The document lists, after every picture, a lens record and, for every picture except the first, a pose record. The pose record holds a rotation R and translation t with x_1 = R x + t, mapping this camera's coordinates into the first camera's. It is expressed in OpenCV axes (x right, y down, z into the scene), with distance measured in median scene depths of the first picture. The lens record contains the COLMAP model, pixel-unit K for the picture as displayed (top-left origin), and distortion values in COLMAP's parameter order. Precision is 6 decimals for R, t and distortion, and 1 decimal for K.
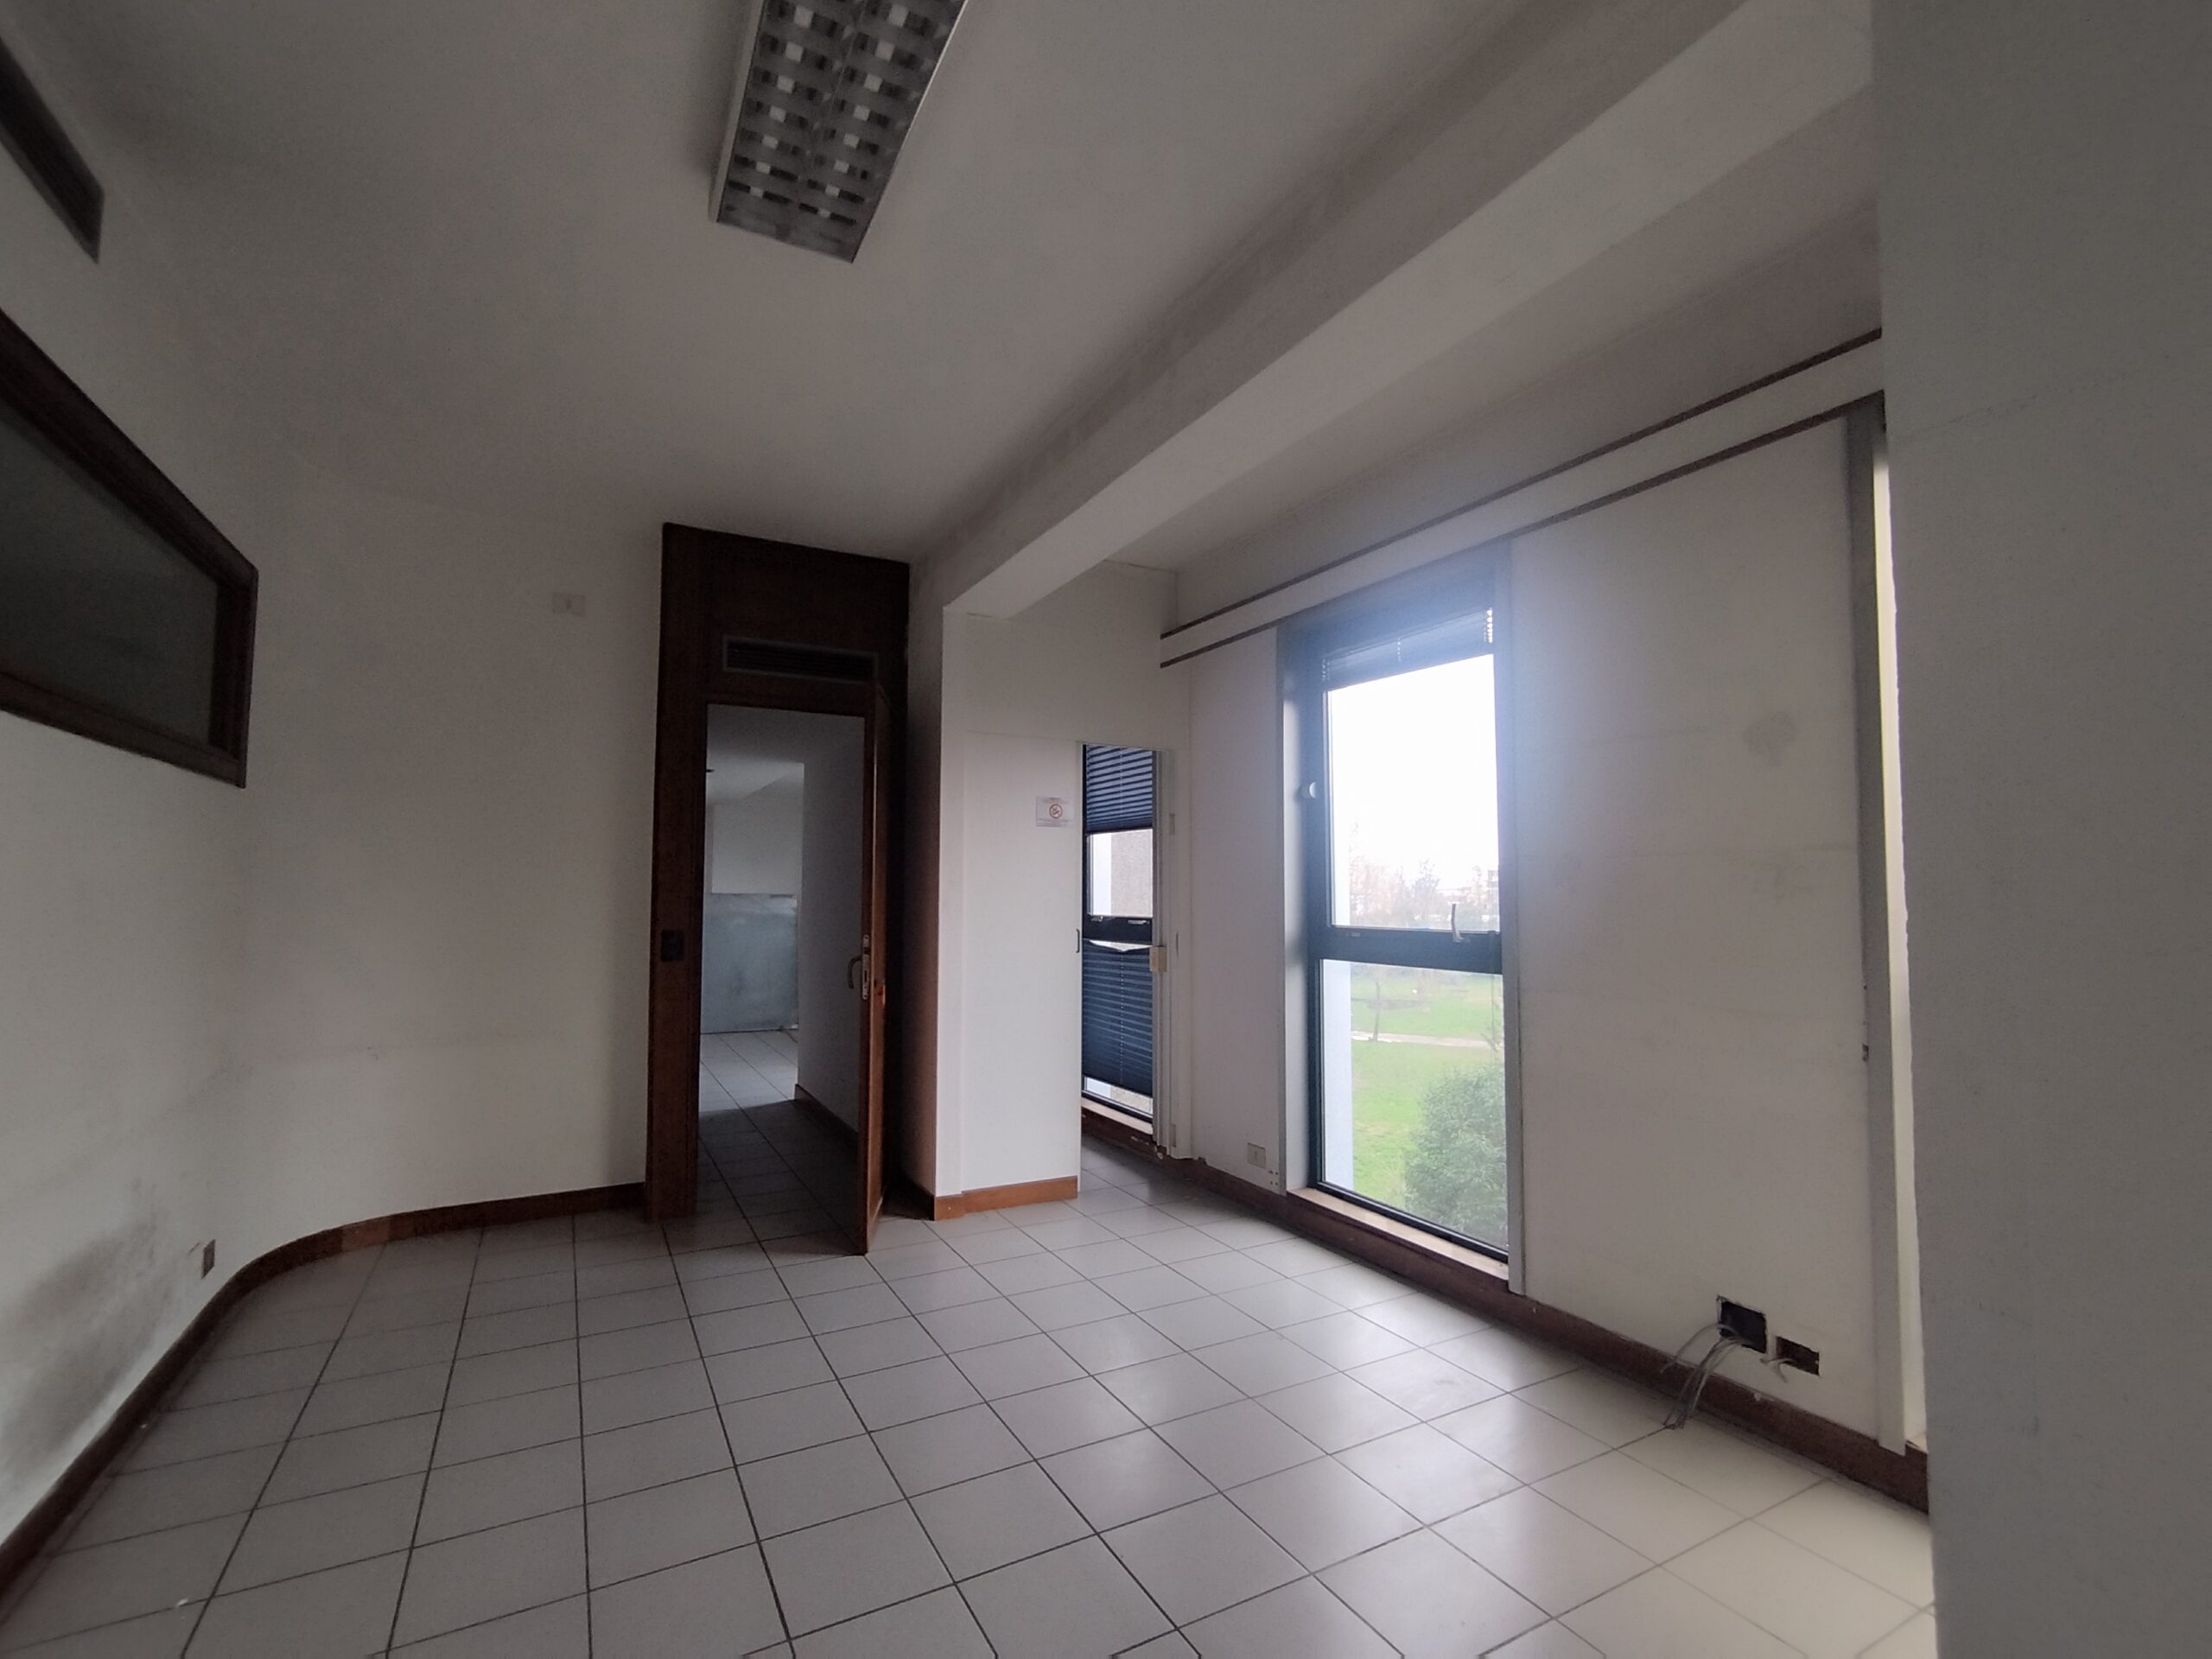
lens RADIAL K [[1004.6, 0, 1112.0], [0, 1004.6, 839.9], [0, 0, 1]] dist [-0.006419, 0.003952]
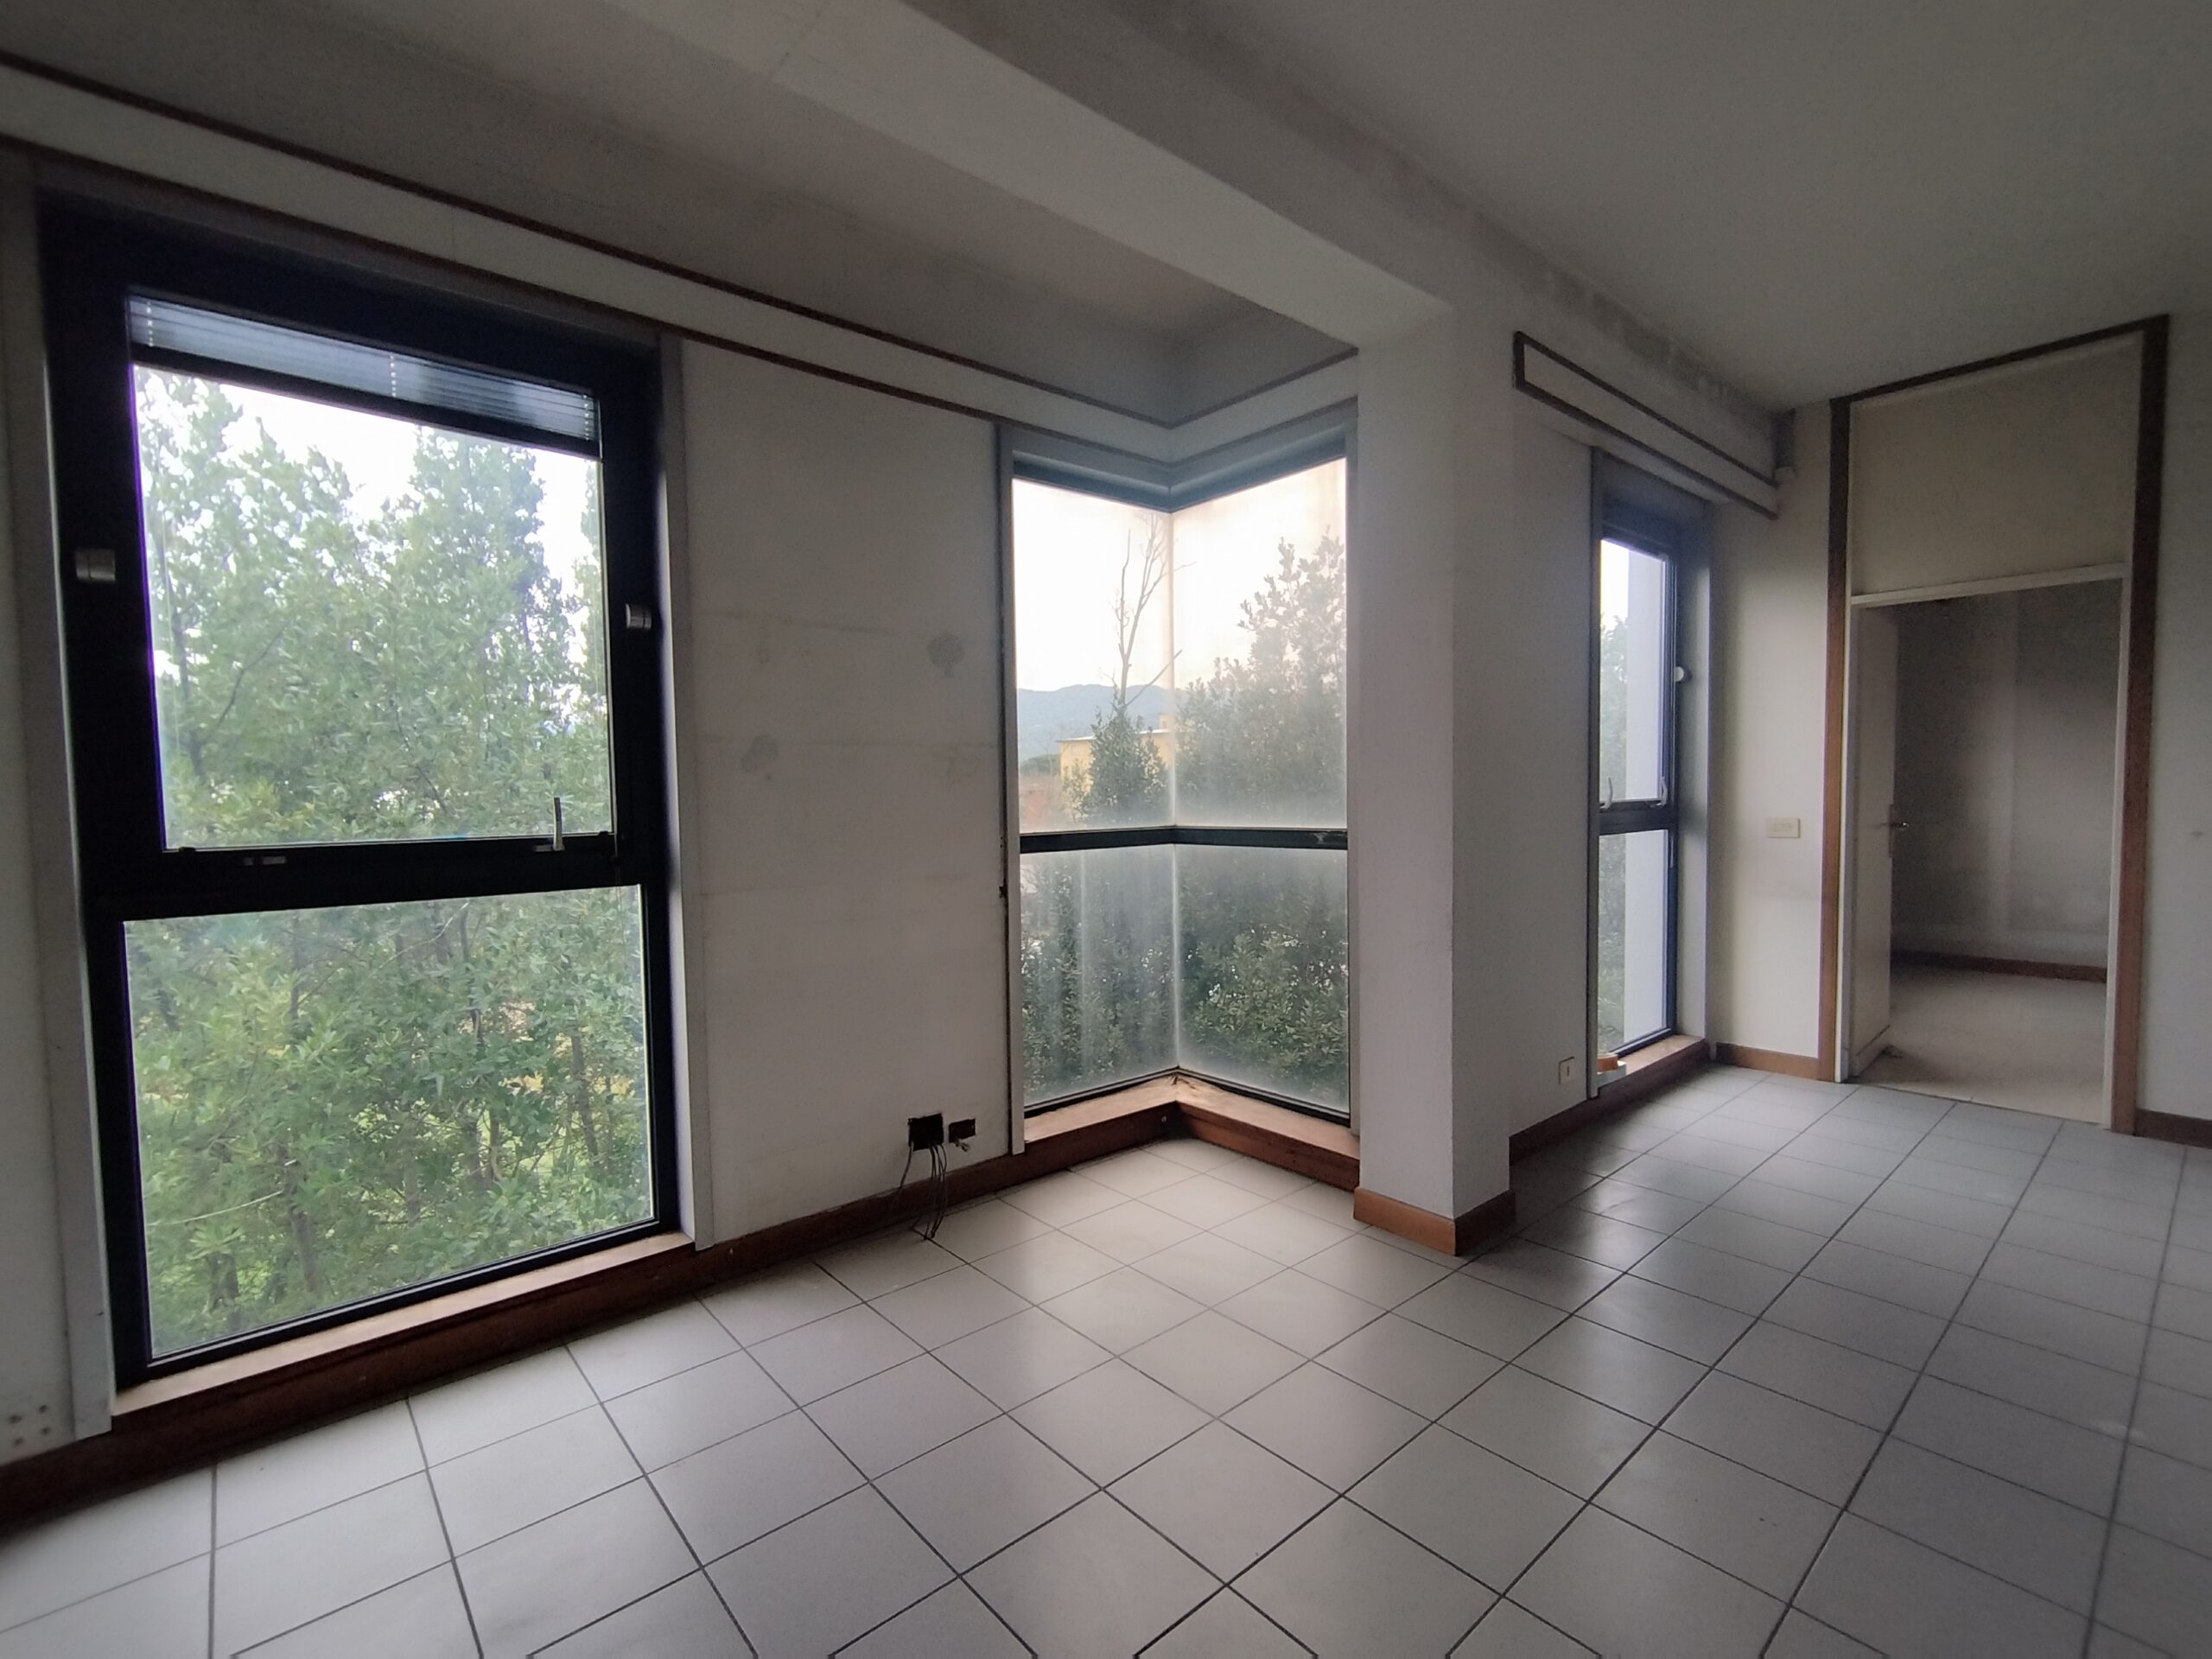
lens RADIAL K [[1004.6, 0, 1114.3], [0, 1004.6, 838.2], [0, 0, 1]] dist [-0.006419, 0.003952]
pose [[-0.210527, -0.044500, 0.976575, -0.550978], [-0.033998, 0.998692, 0.038178, 0.066126], [-0.976997, -0.025164, -0.211765, 0.960492]]
